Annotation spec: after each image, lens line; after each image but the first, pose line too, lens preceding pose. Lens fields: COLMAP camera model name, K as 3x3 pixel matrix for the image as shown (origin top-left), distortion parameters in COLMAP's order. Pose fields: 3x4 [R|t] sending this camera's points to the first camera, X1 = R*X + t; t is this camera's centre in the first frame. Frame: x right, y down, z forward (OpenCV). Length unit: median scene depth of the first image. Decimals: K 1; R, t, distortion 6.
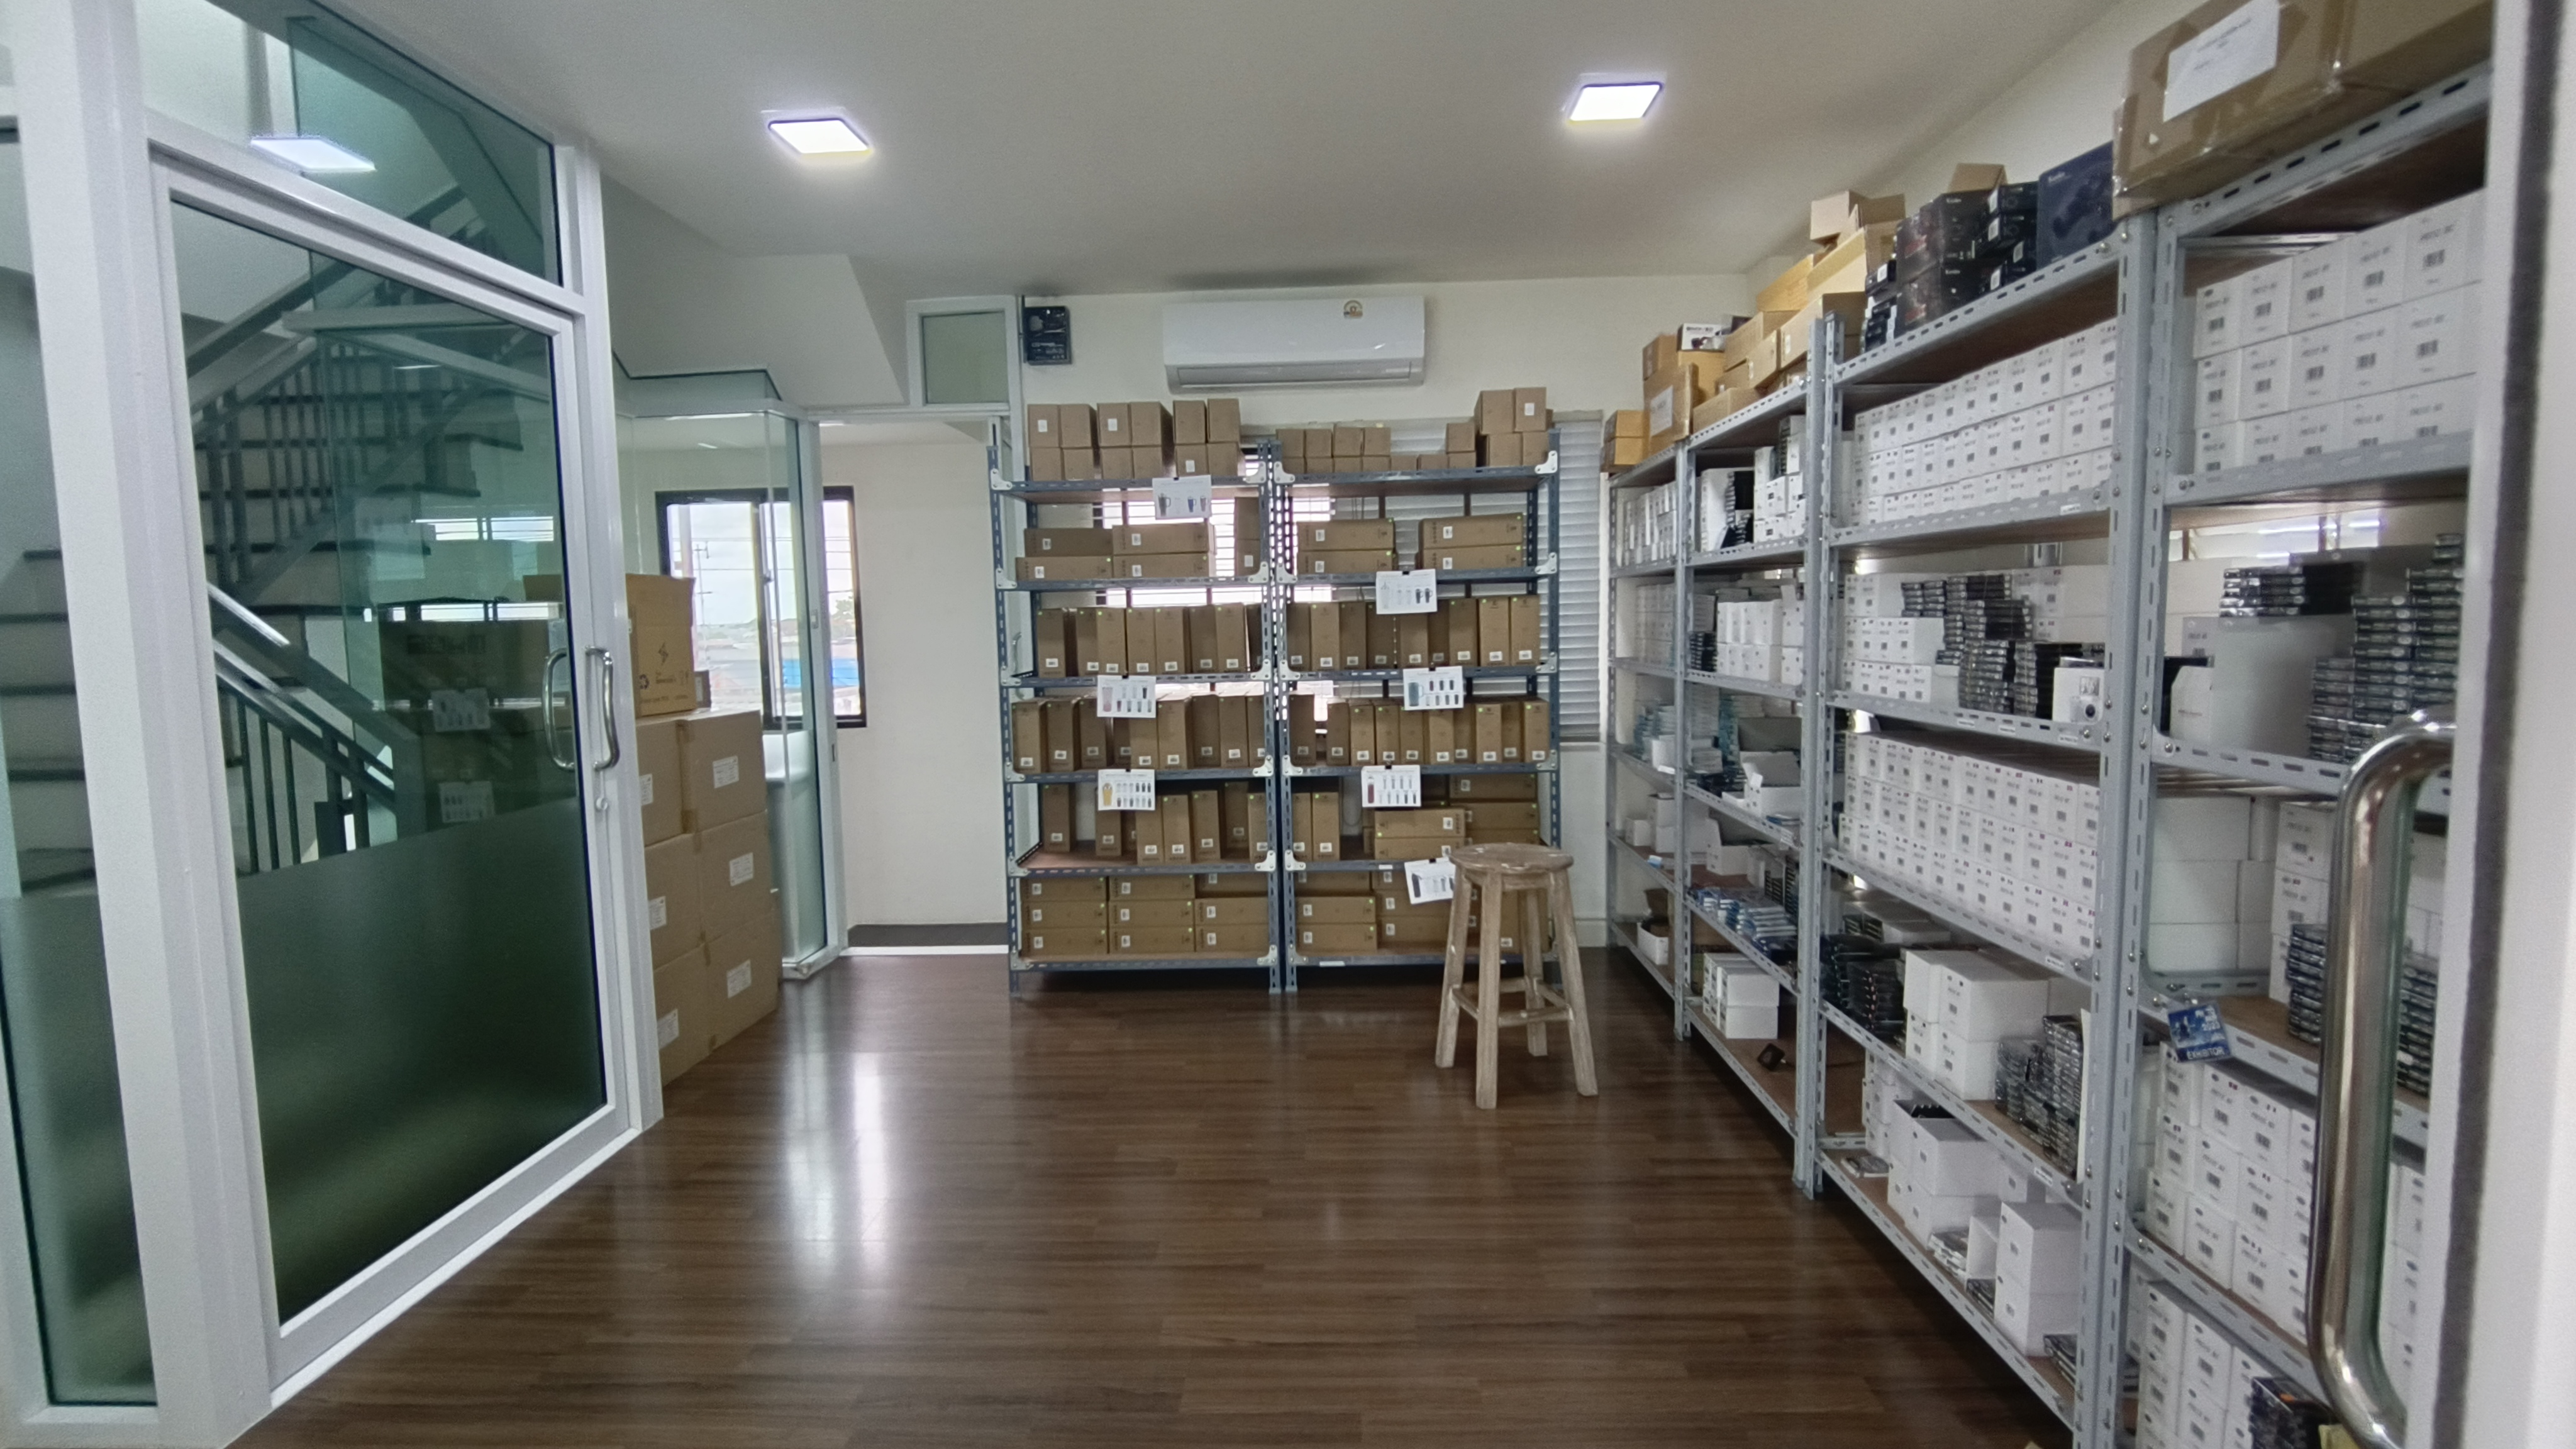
lens RADIAL K [[1186.1, 0, 1271.3], [0, 1186.1, 736.2], [0, 0, 1]] dist [0.001802, -0.006155]
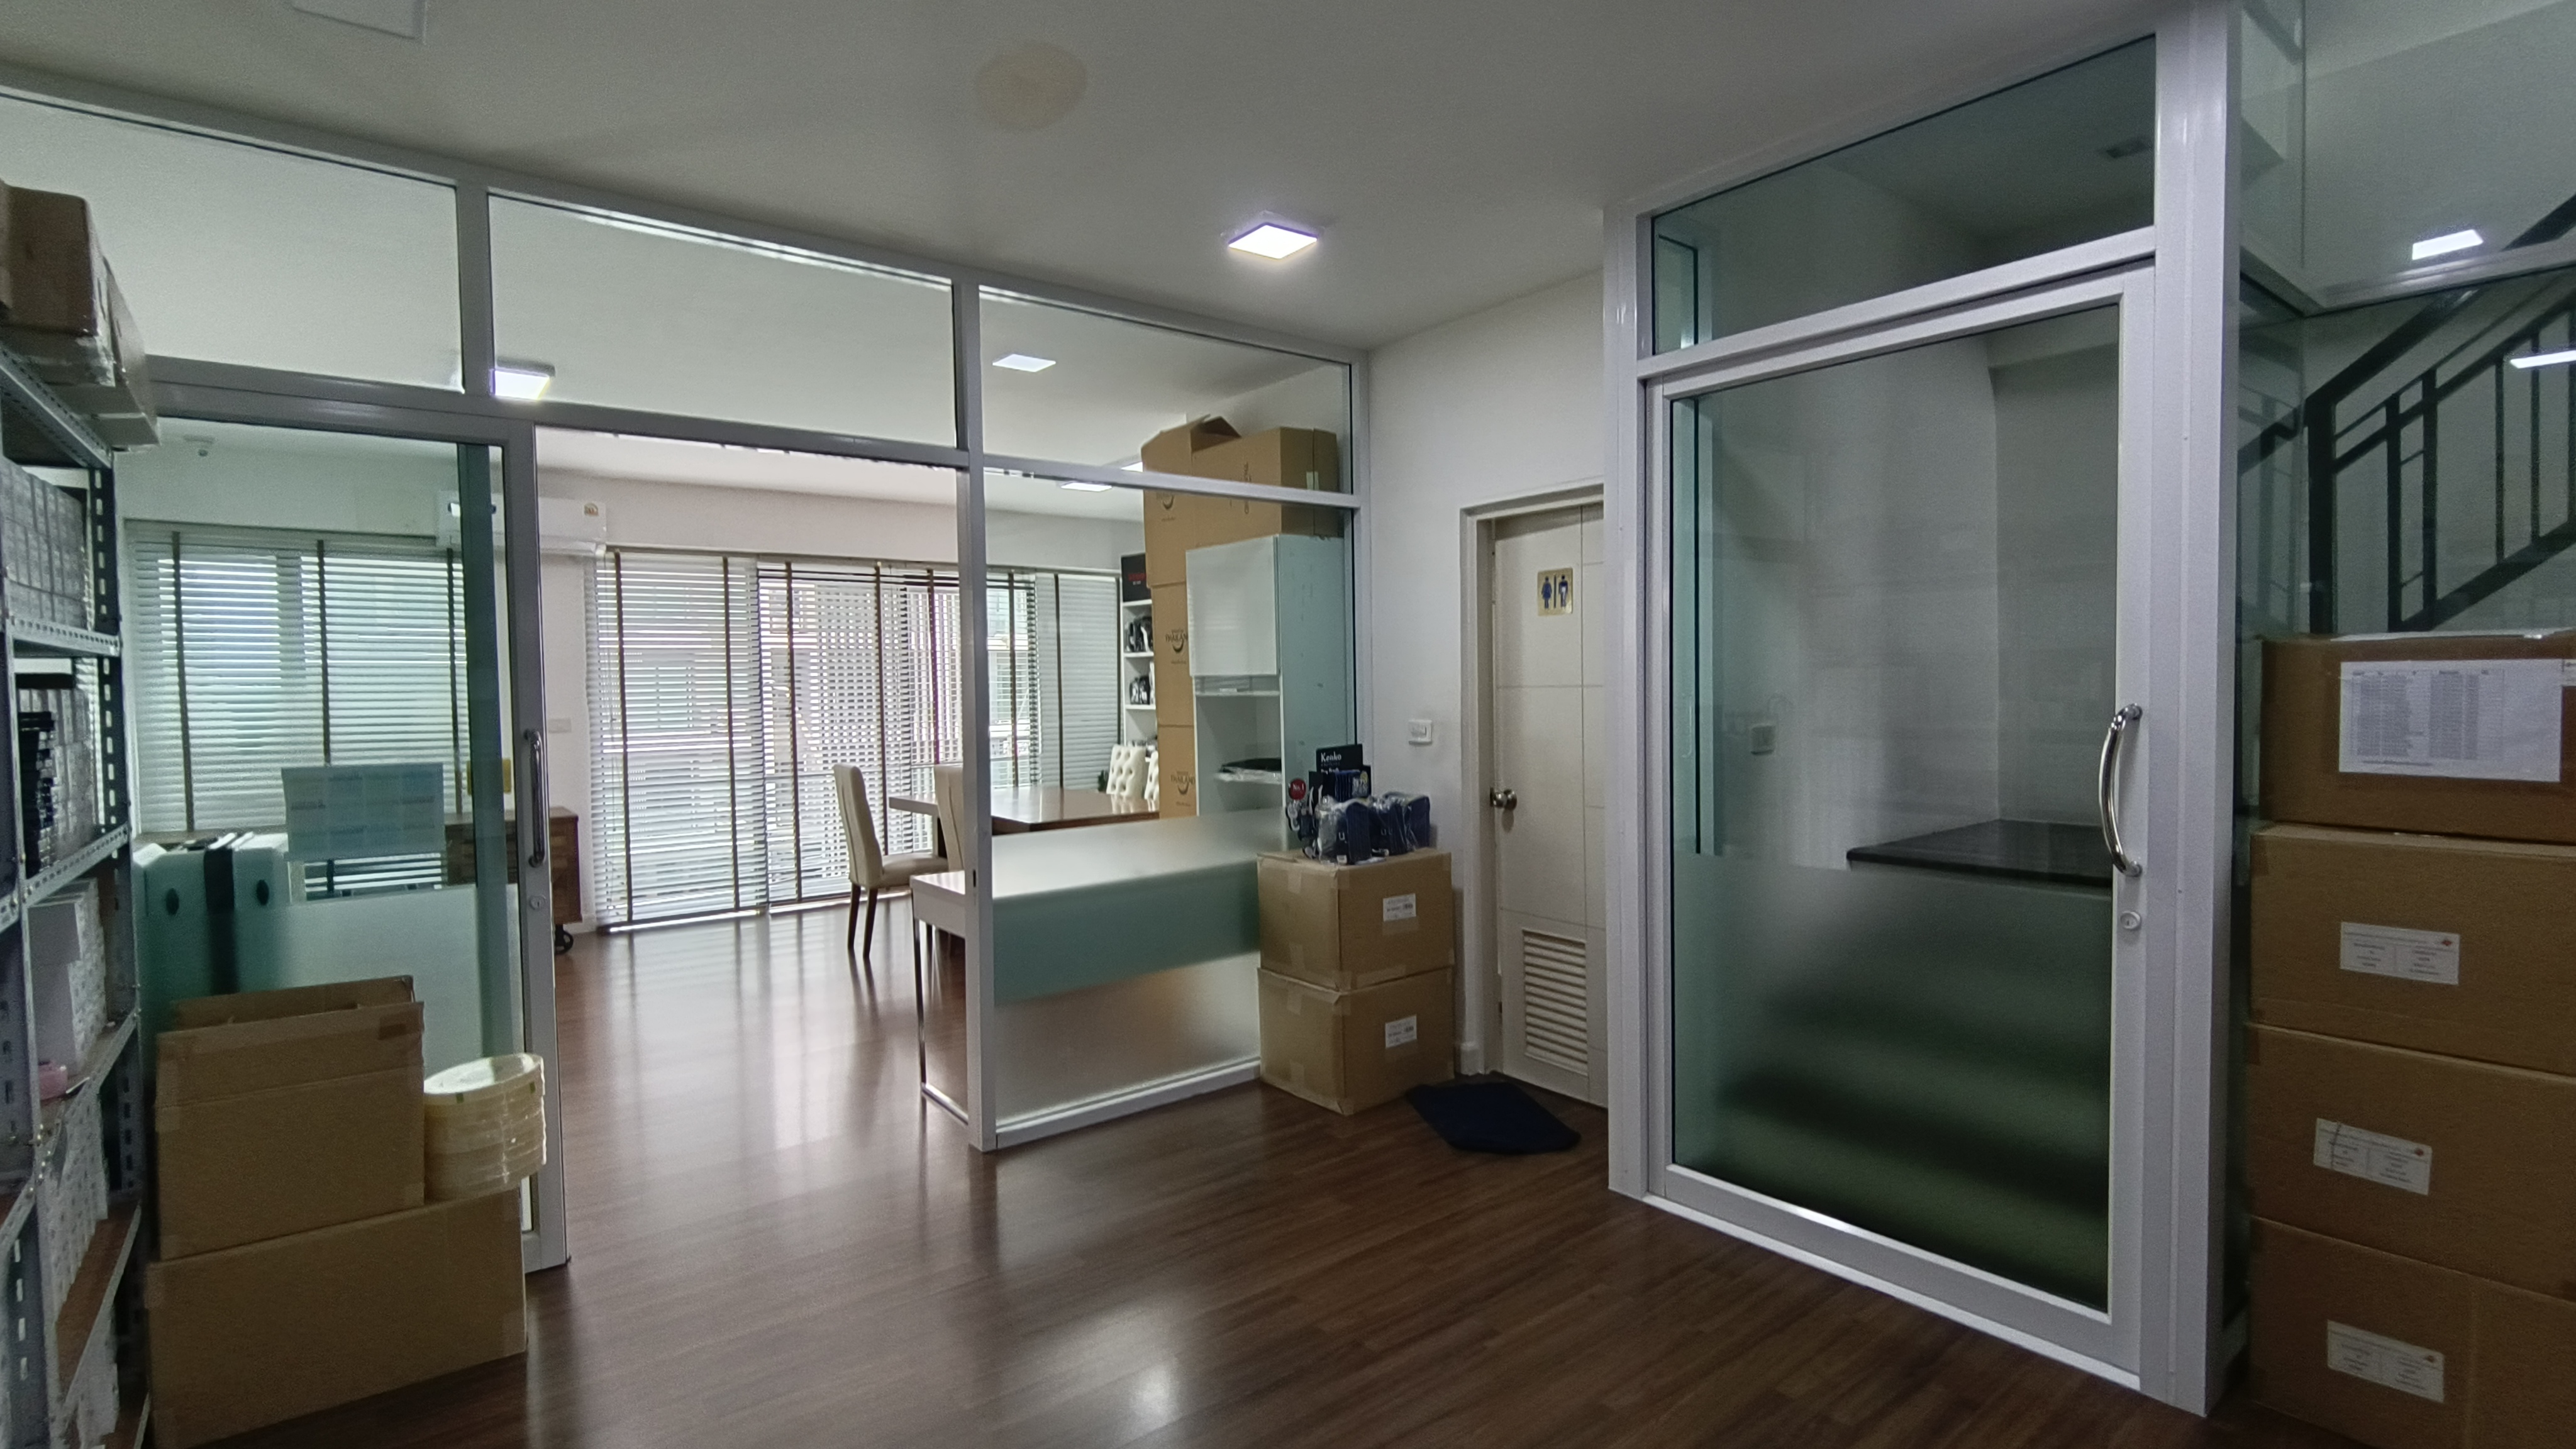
lens RADIAL K [[1186.1, 0, 1288.1], [0, 1186.1, 708.5], [0, 0, 1]] dist [0.001802, -0.006155]
pose [[-0.755589, 0.051516, -0.653017, 0.226390], [-0.031839, 0.992836, 0.115164, -0.105736], [0.654272, 0.107808, -0.748535, 0.897284]]
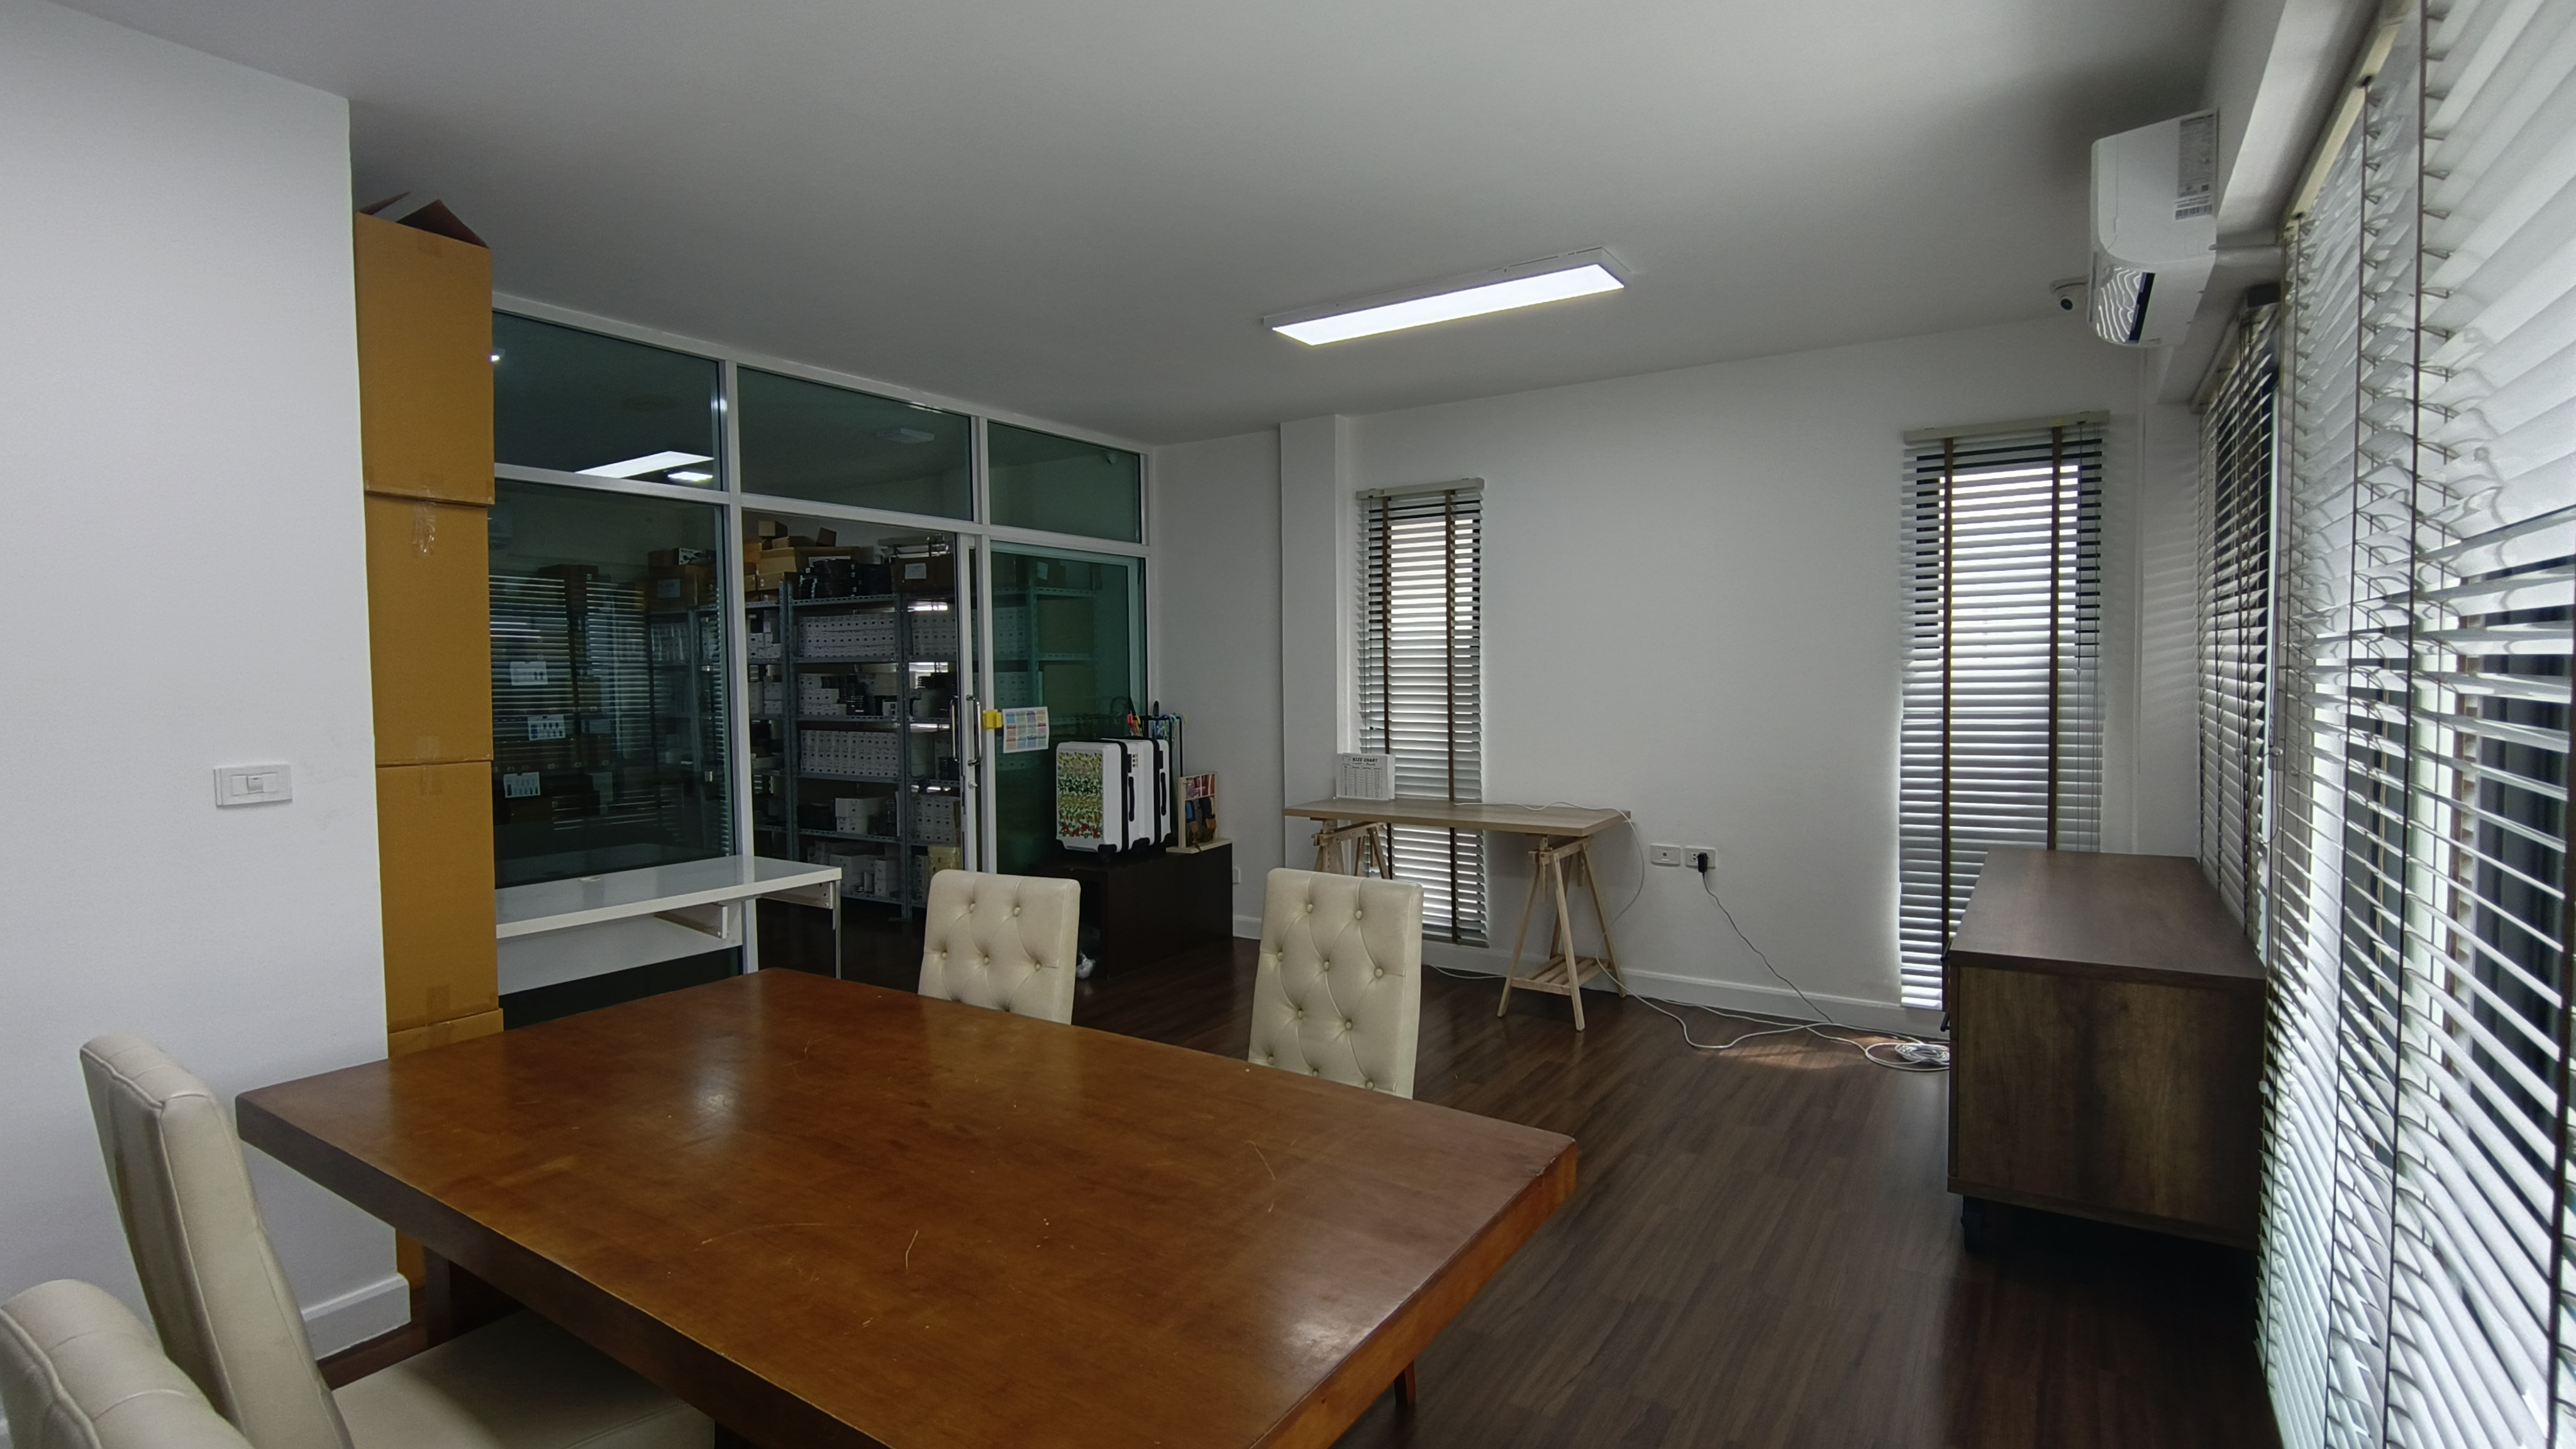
lens RADIAL K [[1186.1, 0, 1308.6], [0, 1186.1, 726.5], [0, 0, 1]] dist [0.001802, -0.006155]
pose [[0.499661, -0.019843, 0.865994, -0.831882], [0.080802, 0.996446, -0.023788, 0.094878], [-0.862444, 0.081860, 0.499488, -0.881008]]
